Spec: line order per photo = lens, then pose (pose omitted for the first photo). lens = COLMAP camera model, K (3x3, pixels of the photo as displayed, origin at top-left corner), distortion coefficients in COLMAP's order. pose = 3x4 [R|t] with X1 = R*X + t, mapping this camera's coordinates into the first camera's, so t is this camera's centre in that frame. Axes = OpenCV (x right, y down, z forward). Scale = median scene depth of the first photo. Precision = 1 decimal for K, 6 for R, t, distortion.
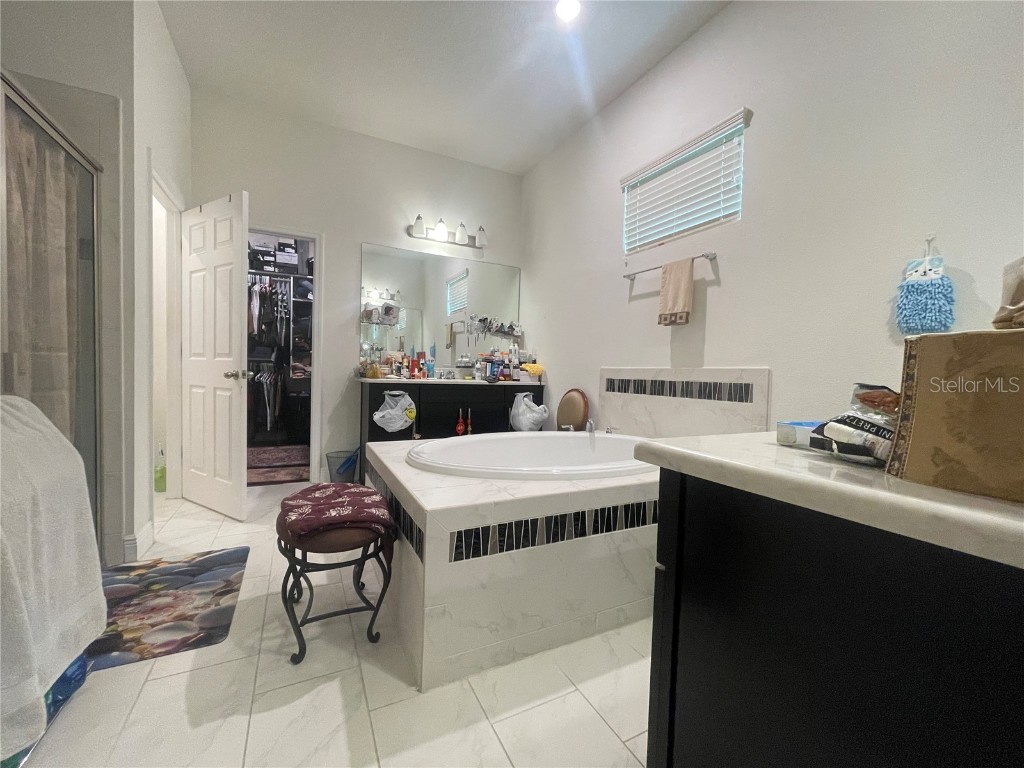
lens RADIAL K [[414.1, 0, 511.0], [0, 414.1, 387.4], [0, 0, 1]] dist [0.002365, -0.000517]
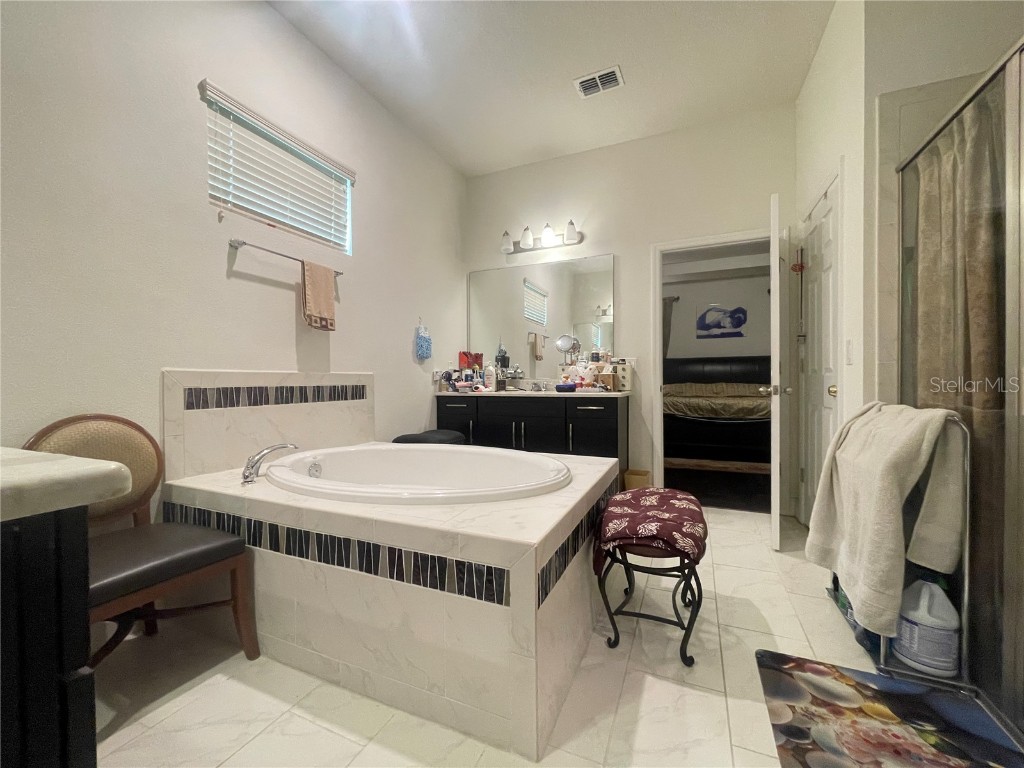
lens RADIAL K [[414.1, 0, 510.3], [0, 414.1, 383.3], [0, 0, 1]] dist [0.002365, -0.000517]
pose [[-0.630904, -0.029384, 0.775304, -0.662933], [0.017389, 0.998496, 0.051993, -0.065163], [-0.775666, 0.046284, -0.629445, 1.276414]]
